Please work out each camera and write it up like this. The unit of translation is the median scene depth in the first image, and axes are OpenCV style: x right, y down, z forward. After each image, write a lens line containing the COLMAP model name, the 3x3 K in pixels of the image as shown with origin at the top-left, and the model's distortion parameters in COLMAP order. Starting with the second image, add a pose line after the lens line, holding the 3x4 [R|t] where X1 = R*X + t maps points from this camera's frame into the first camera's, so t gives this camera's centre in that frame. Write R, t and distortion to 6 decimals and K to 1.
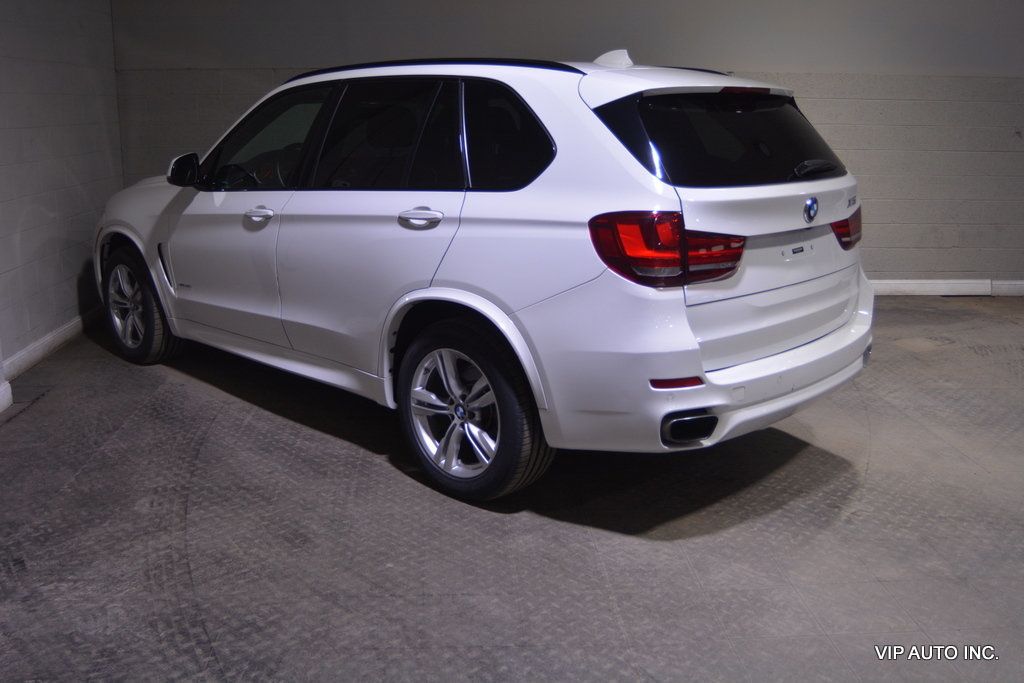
lens RADIAL K [[938.3, 0, 504.6], [0, 938.3, 331.9], [0, 0, 1]] dist [-0.060688, 0.000000]
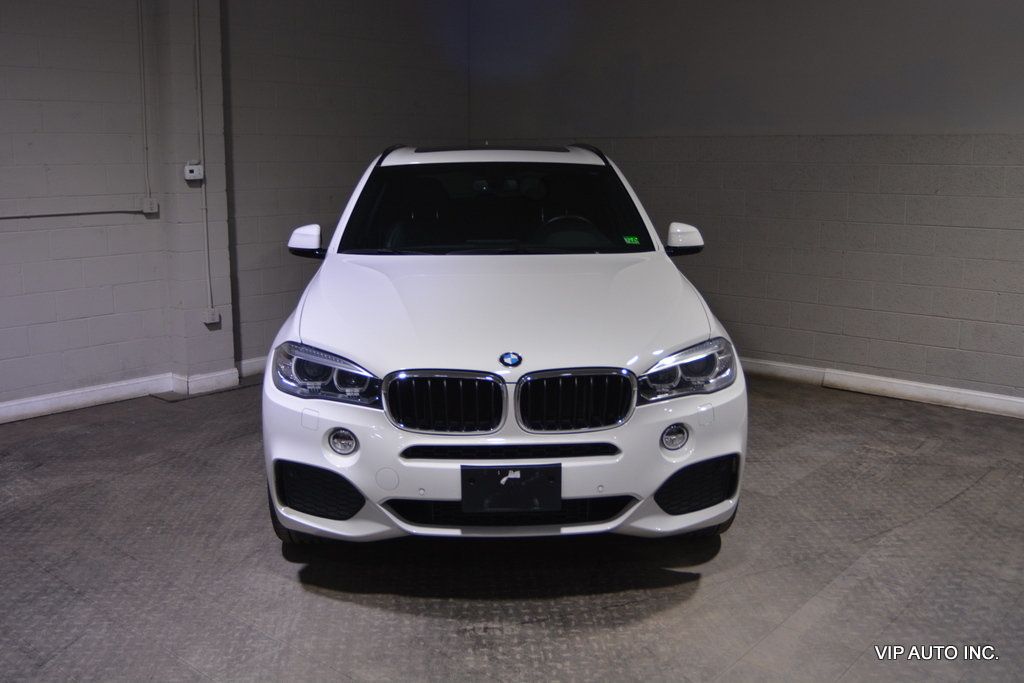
lens RADIAL K [[938.3, 0, 505.6], [0, 938.3, 341.4], [0, 0, 1]] dist [-0.060688, 0.000000]
pose [[0.715097, 0.125015, -0.687756, 1.093025], [-0.159283, 0.987136, 0.013819, -0.107648], [0.680636, 0.099666, 0.725810, 0.359793]]
